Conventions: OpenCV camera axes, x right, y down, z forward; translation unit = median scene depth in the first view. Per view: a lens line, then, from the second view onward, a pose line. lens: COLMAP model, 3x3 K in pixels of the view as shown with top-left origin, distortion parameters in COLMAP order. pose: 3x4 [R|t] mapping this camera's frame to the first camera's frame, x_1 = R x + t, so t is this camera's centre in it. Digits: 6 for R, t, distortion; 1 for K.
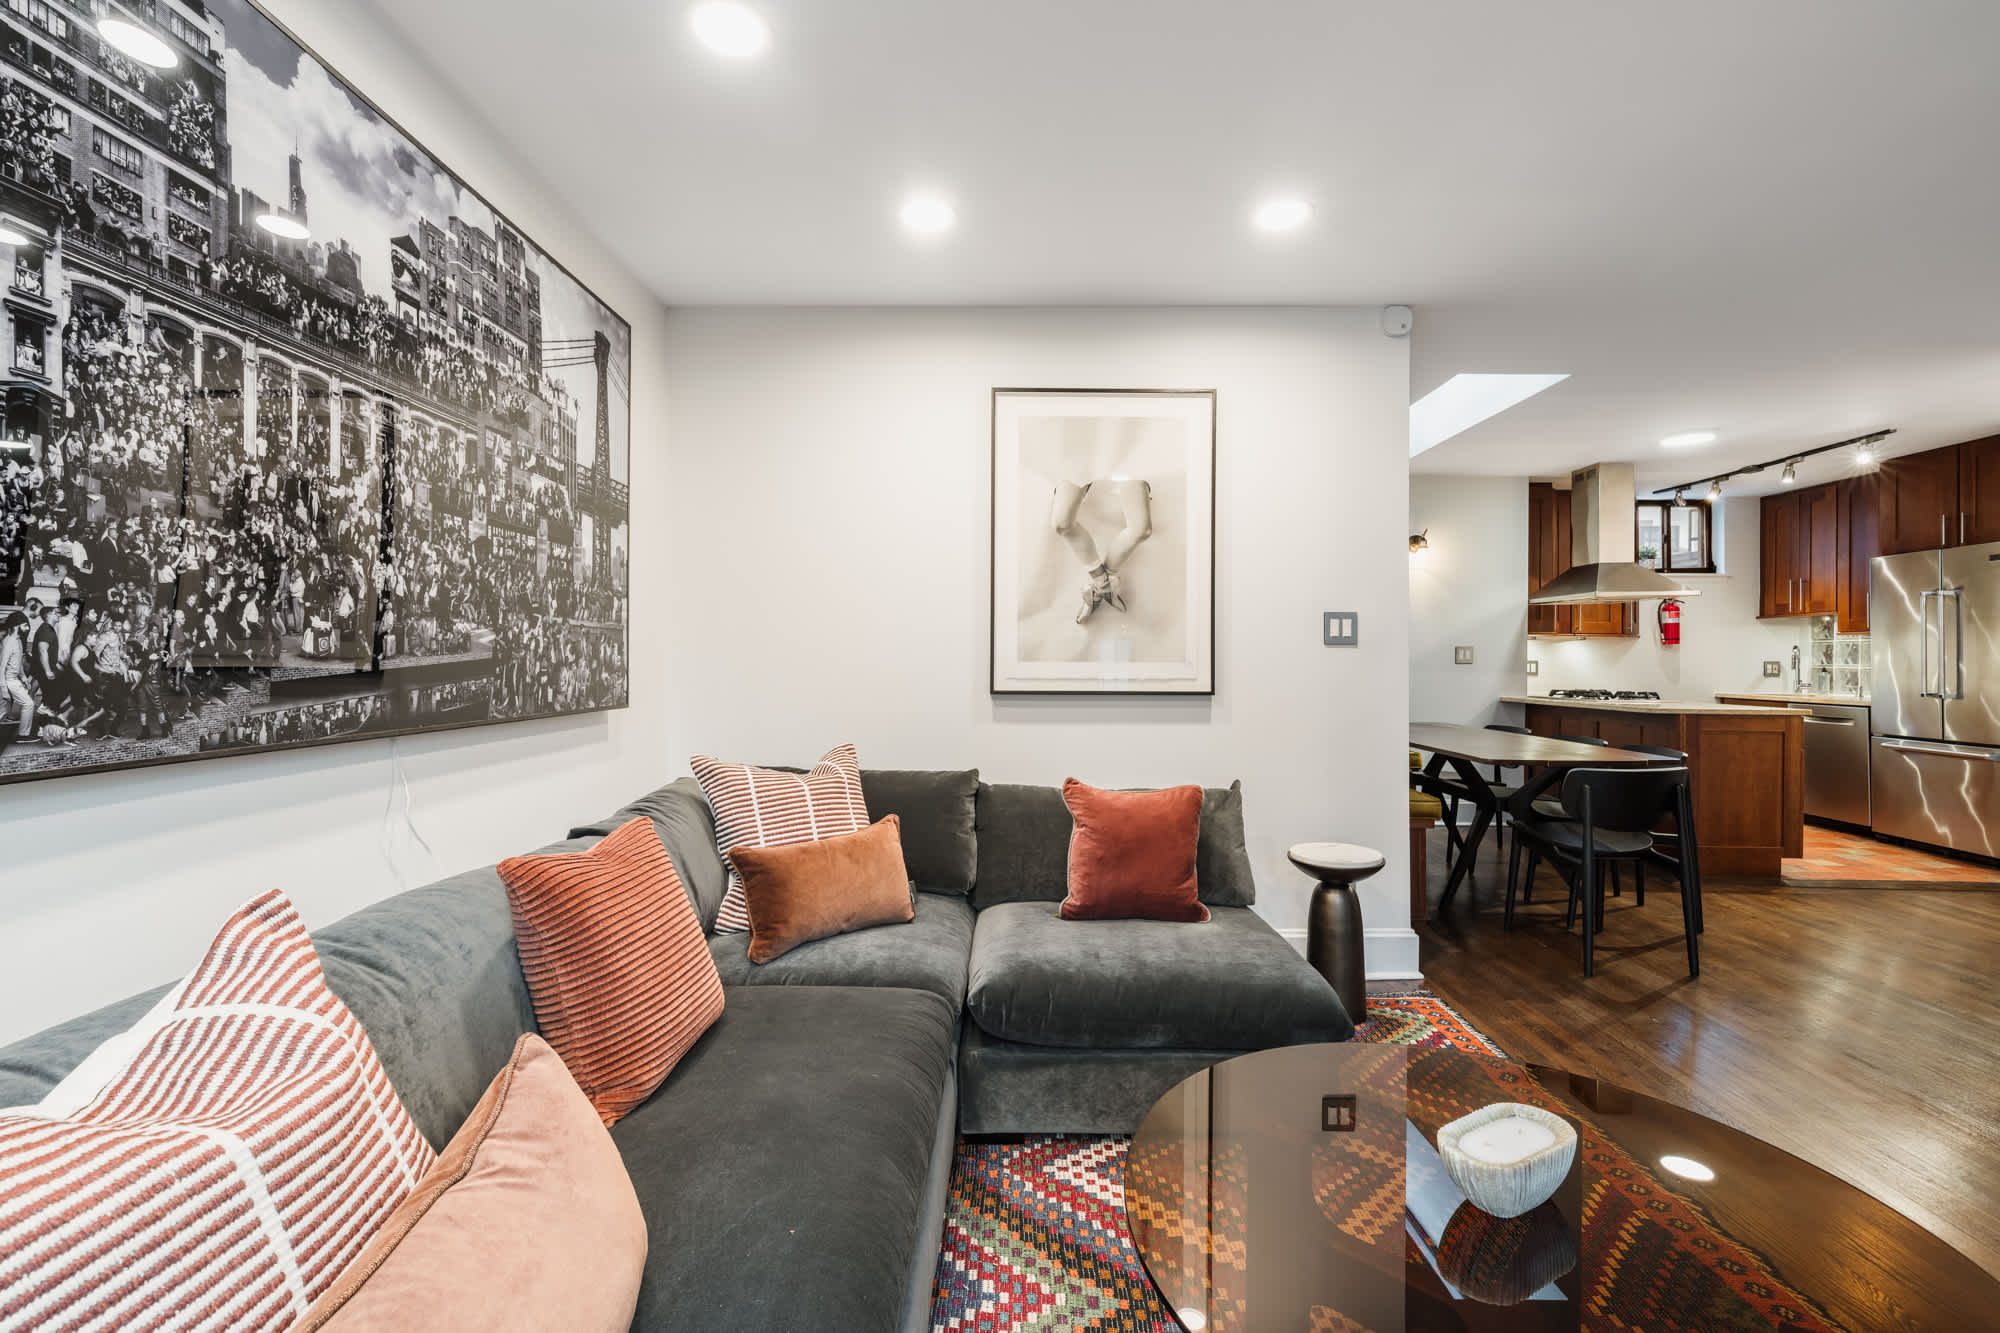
lens RADIAL K [[851.6, 0, 1017.0], [0, 851.6, 662.0], [0, 0, 1]] dist [-0.000148, -0.000054]
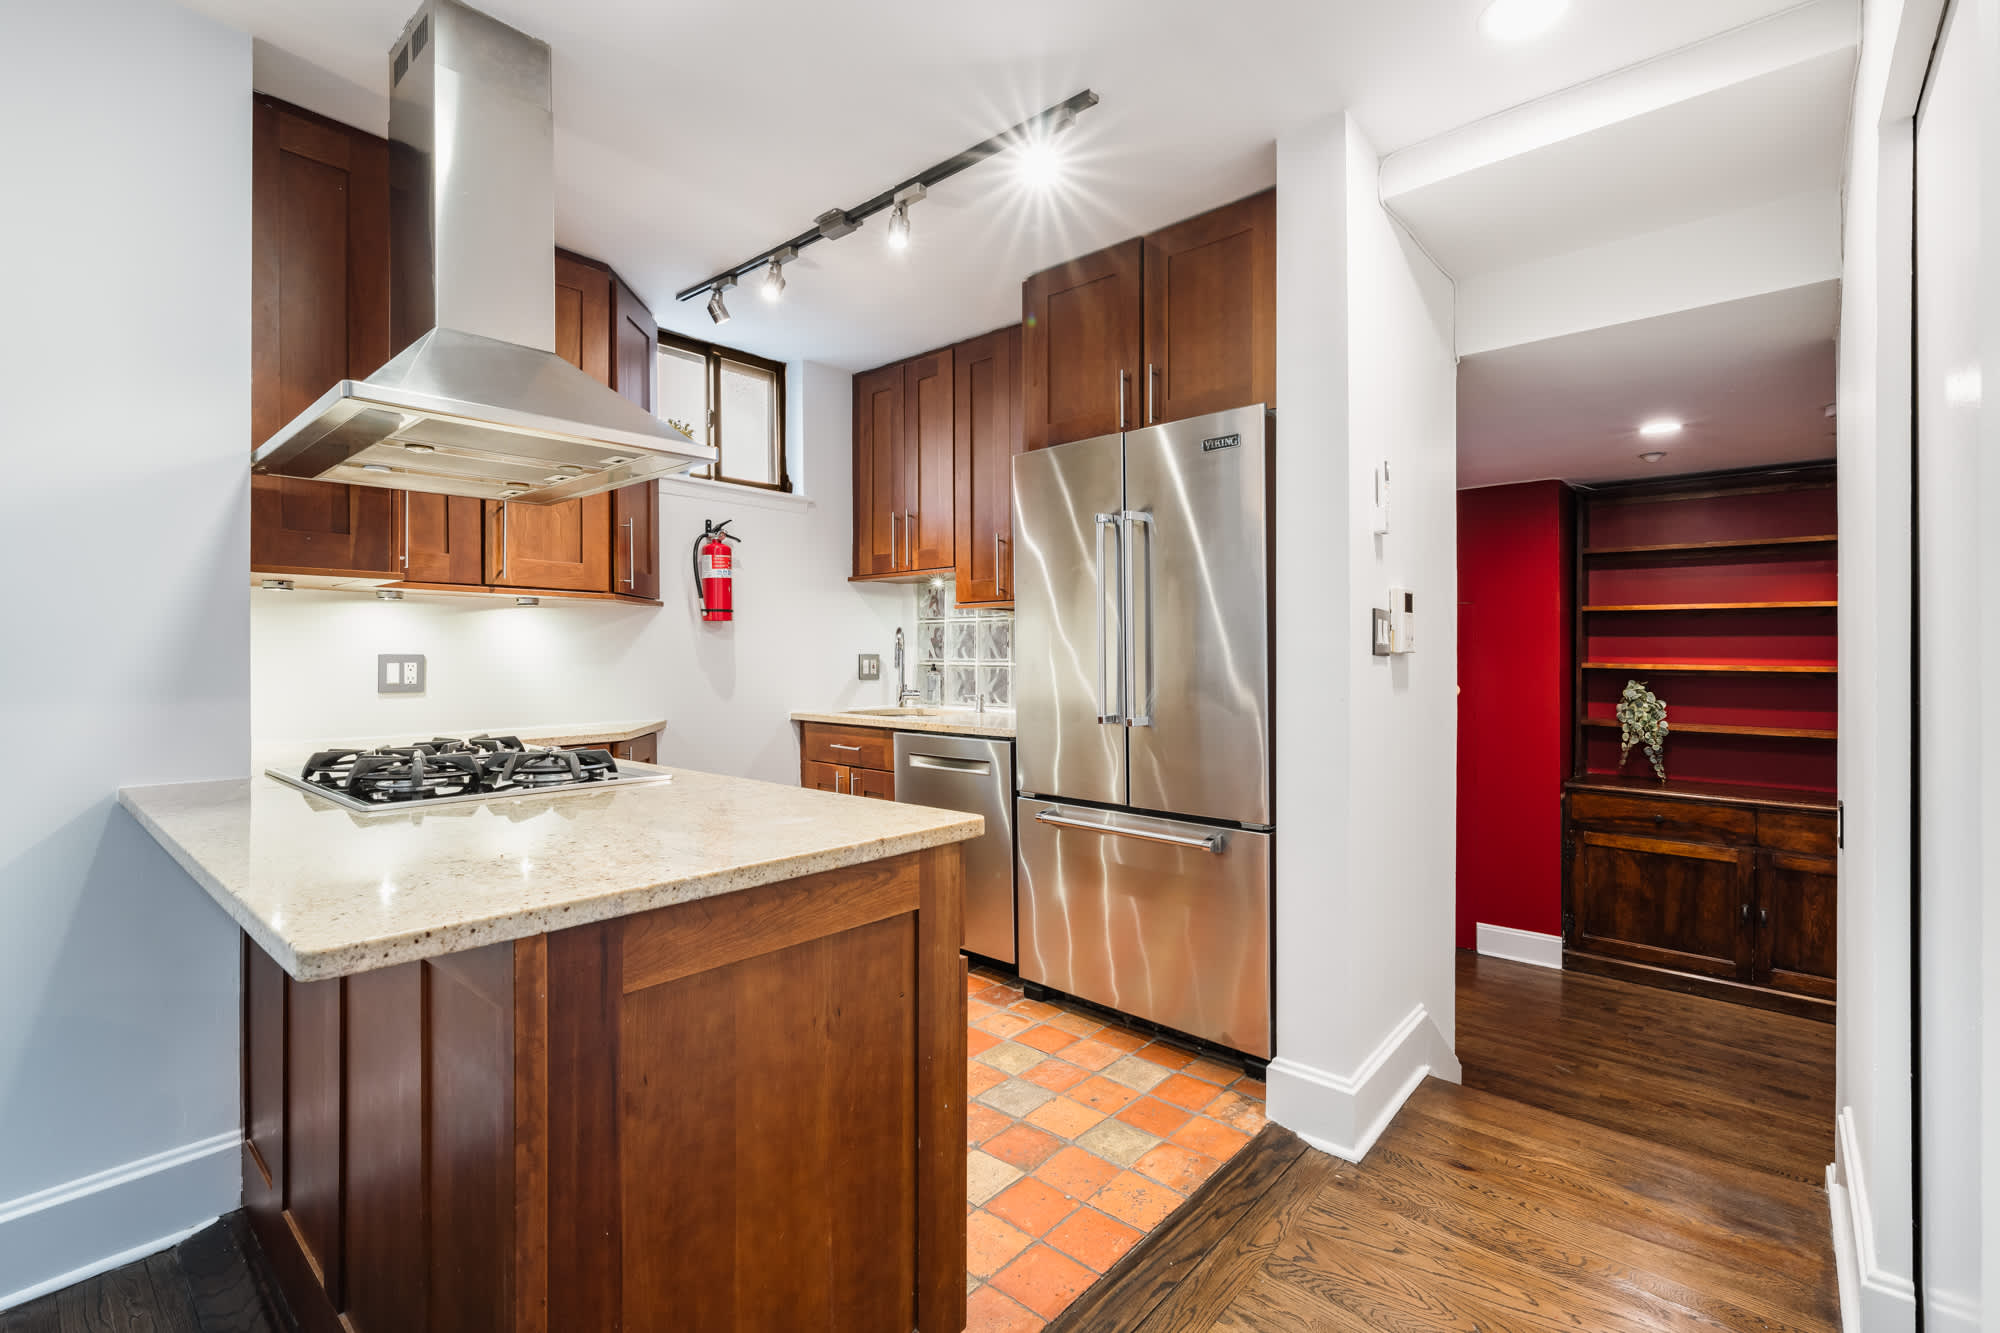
lens RADIAL K [[883.2, 0, 1017.2], [0, 883.2, 658.5], [0, 0, 1]] dist [-0.002488, -0.000443]
pose [[0.623079, -0.007800, 0.782120, 1.314062], [0.006063, 0.999968, 0.005142, -0.000622], [-0.782135, 0.001538, 0.623107, 1.499373]]
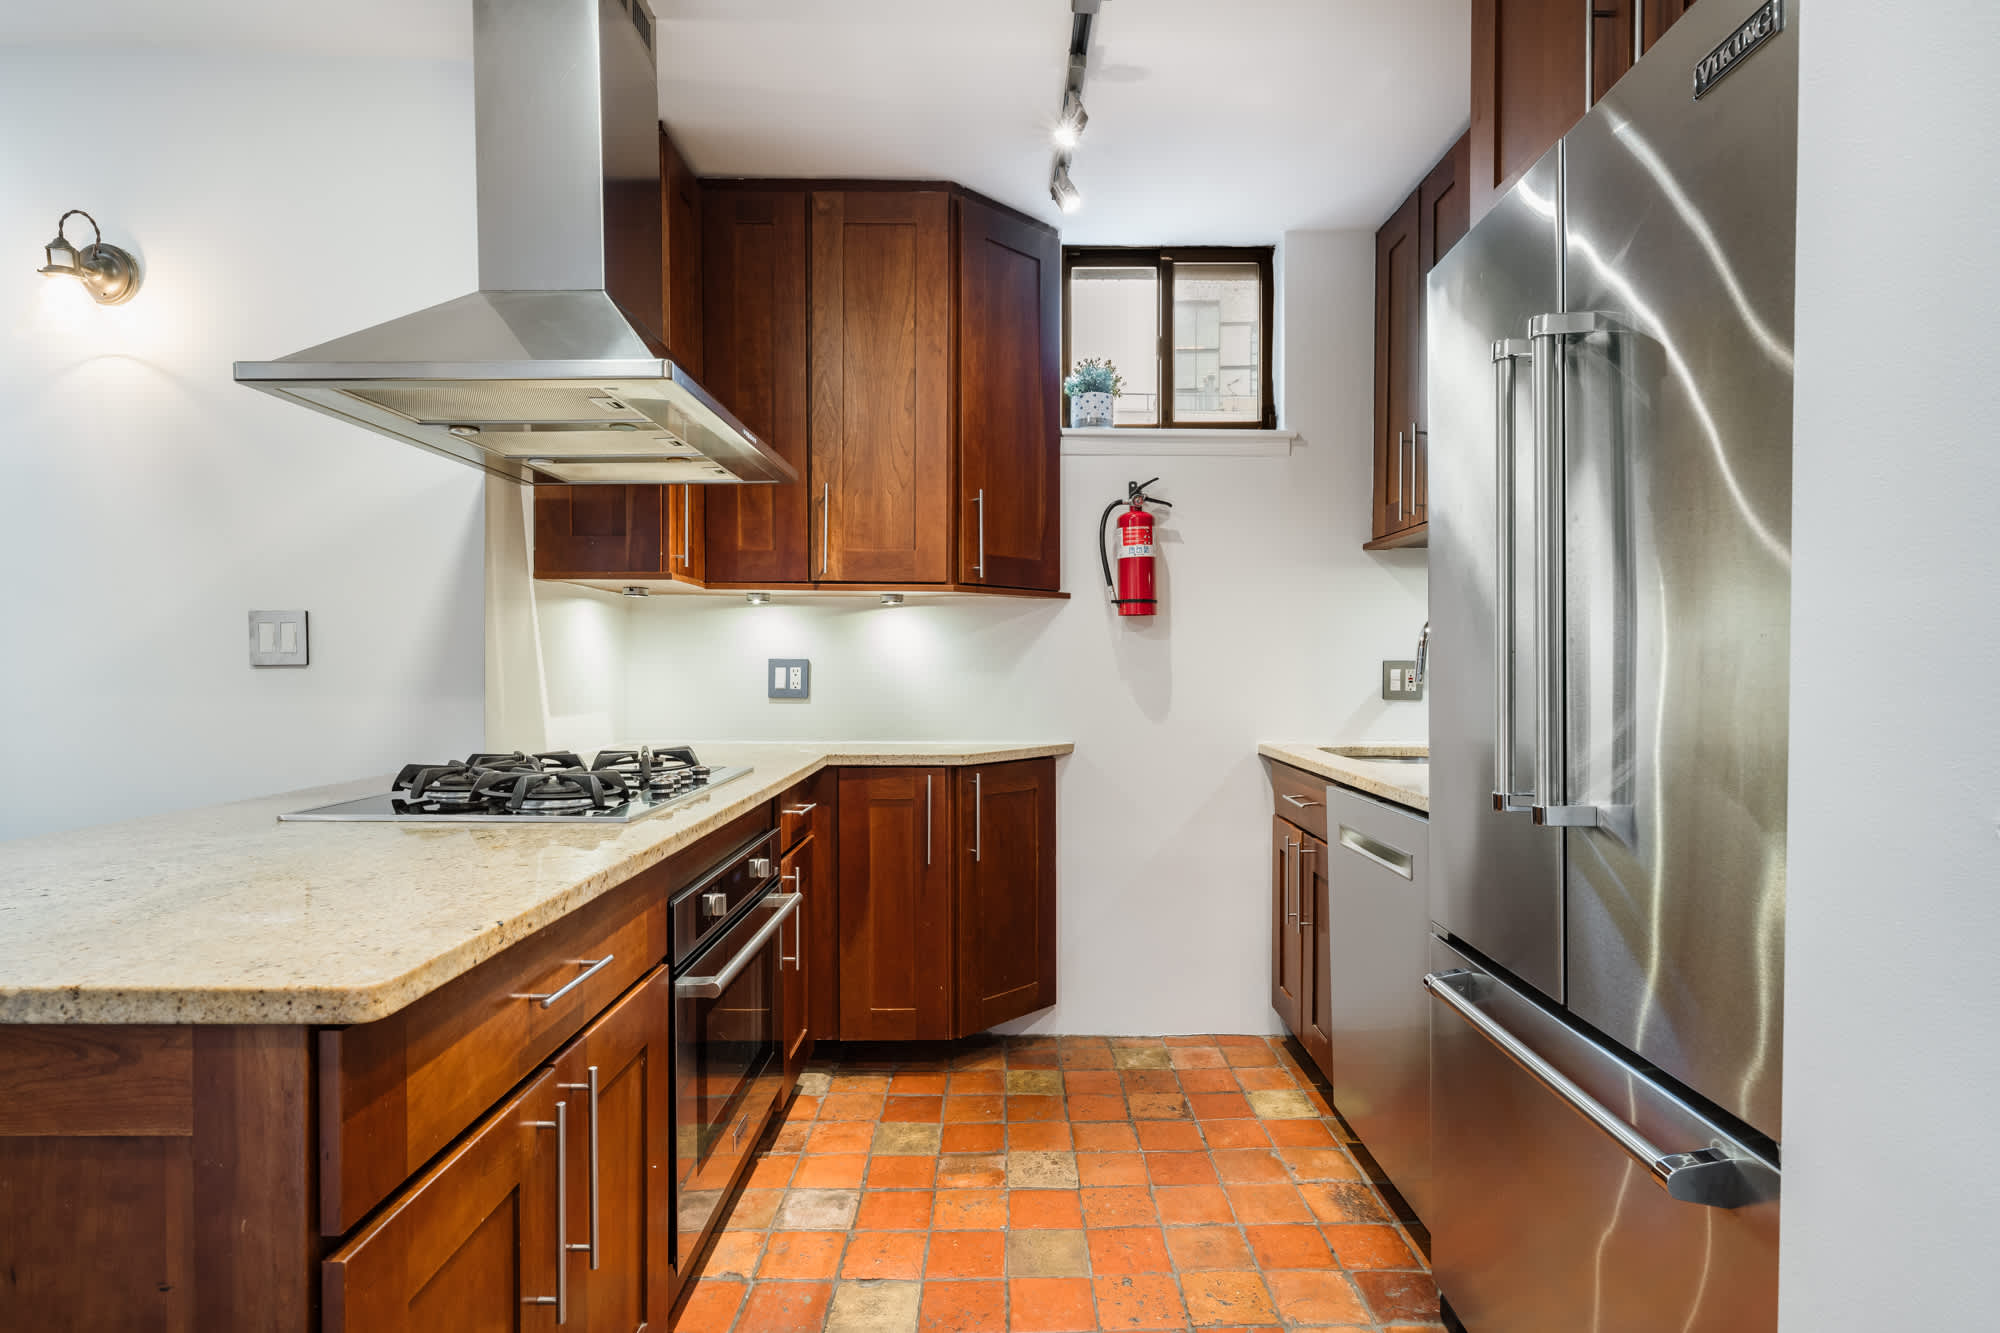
lens RADIAL K [[1015.5, 0, 1014.9], [0, 1015.5, 667.0], [0, 0, 1]] dist [0.001250, 0.000251]
pose [[0.998931, -0.001758, 0.046198, 1.938167], [0.001778, 0.999998, -0.000388, 0.006388], [-0.046198, 0.000470, 0.998932, 1.548536]]
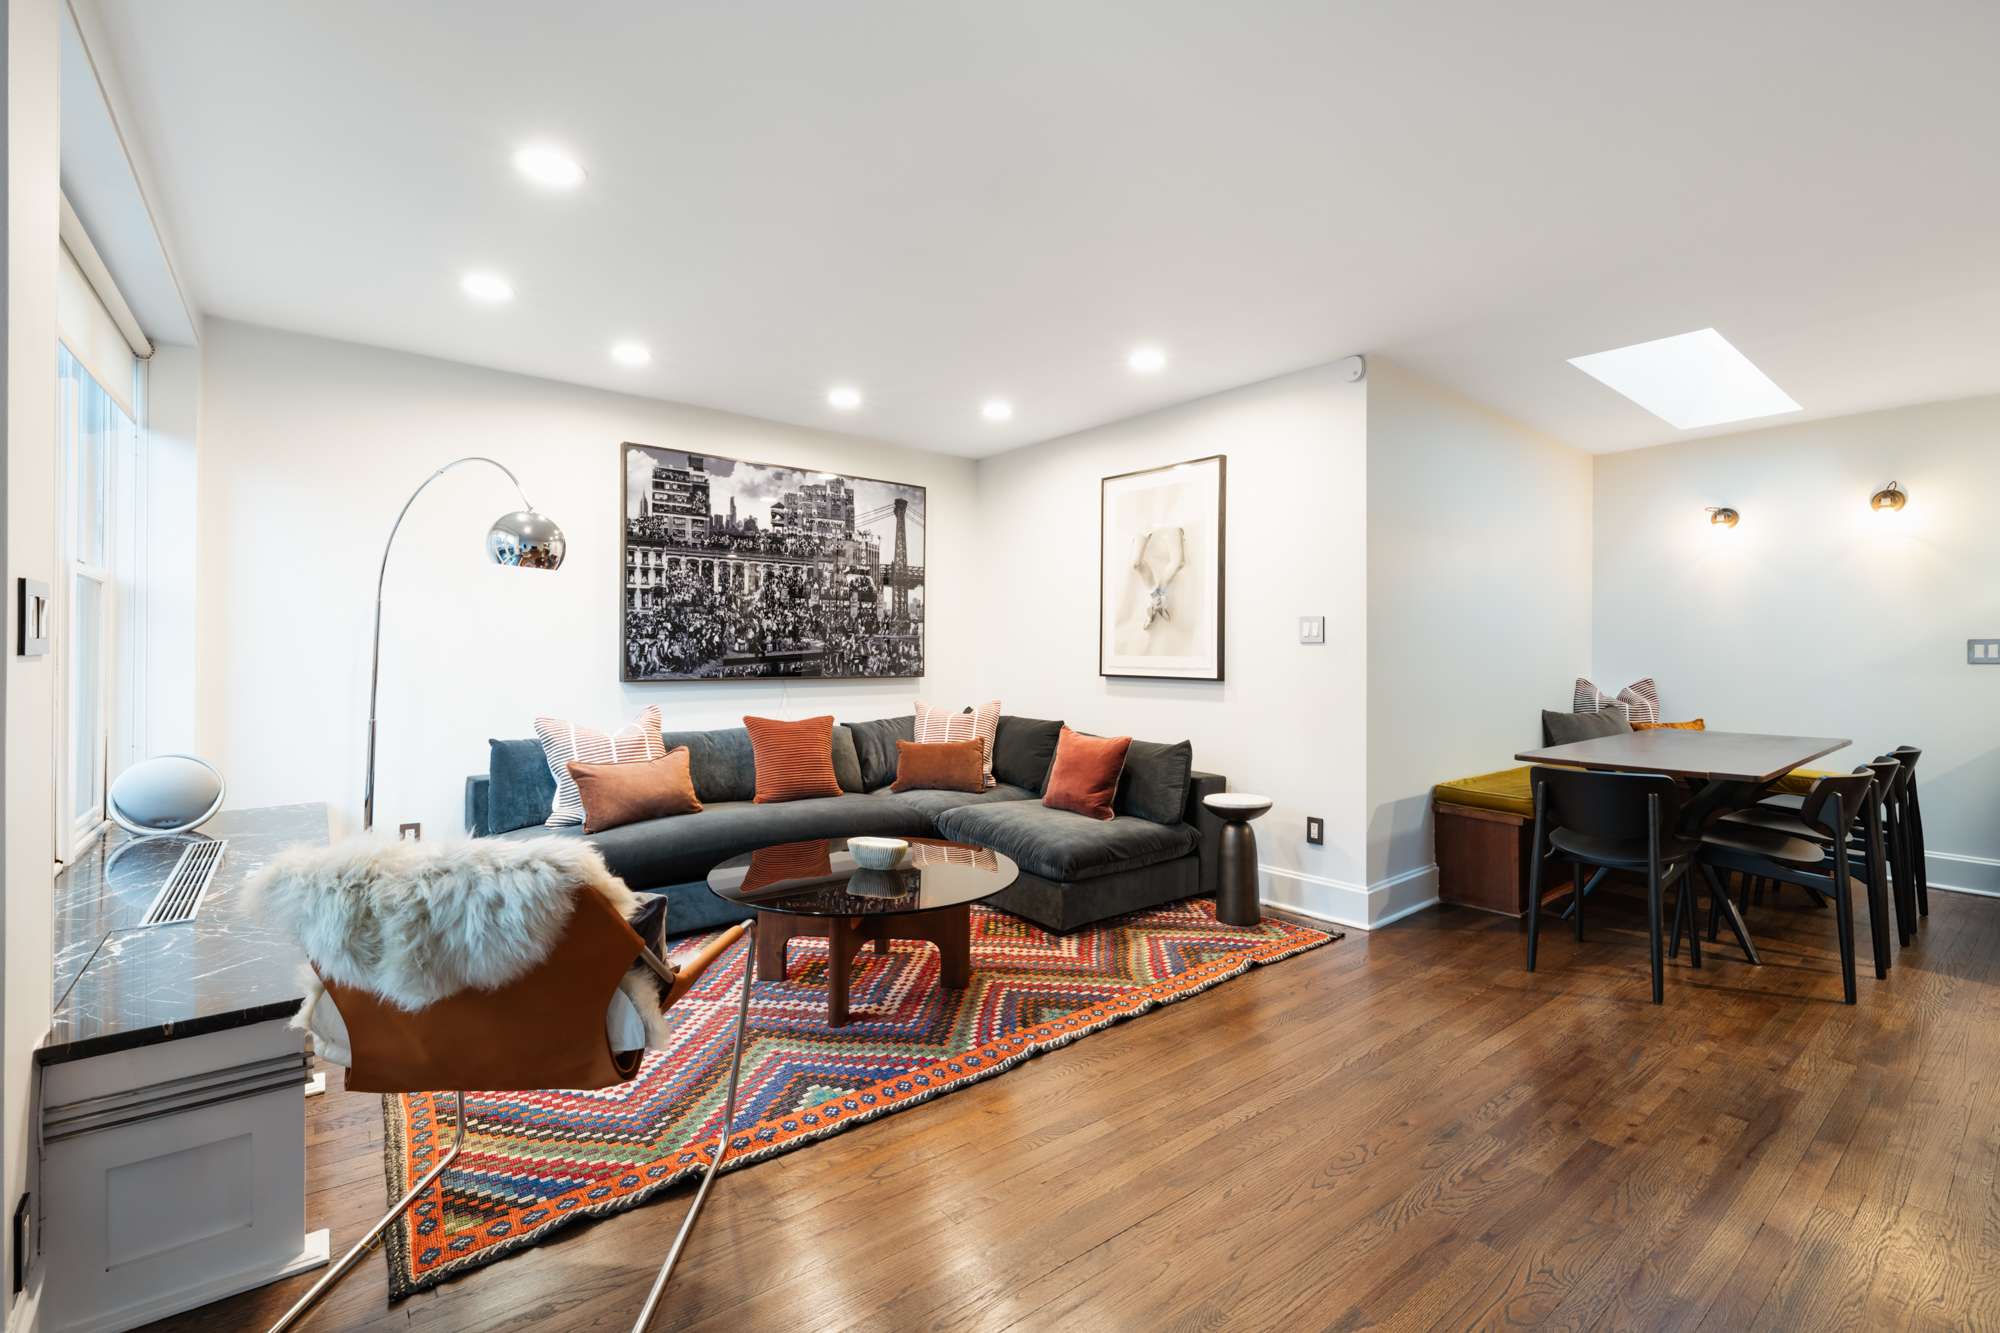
lens RADIAL K [[869.5, 0, 1022.7], [0, 869.5, 651.8], [0, 0, 1]] dist [-0.001643, -0.000219]
pose [[0.645123, 0.002495, -0.764074, 1.399189], [-0.006464, 0.999977, -0.002193, -0.003134], [0.764051, 0.006354, 0.645124, -0.164934]]
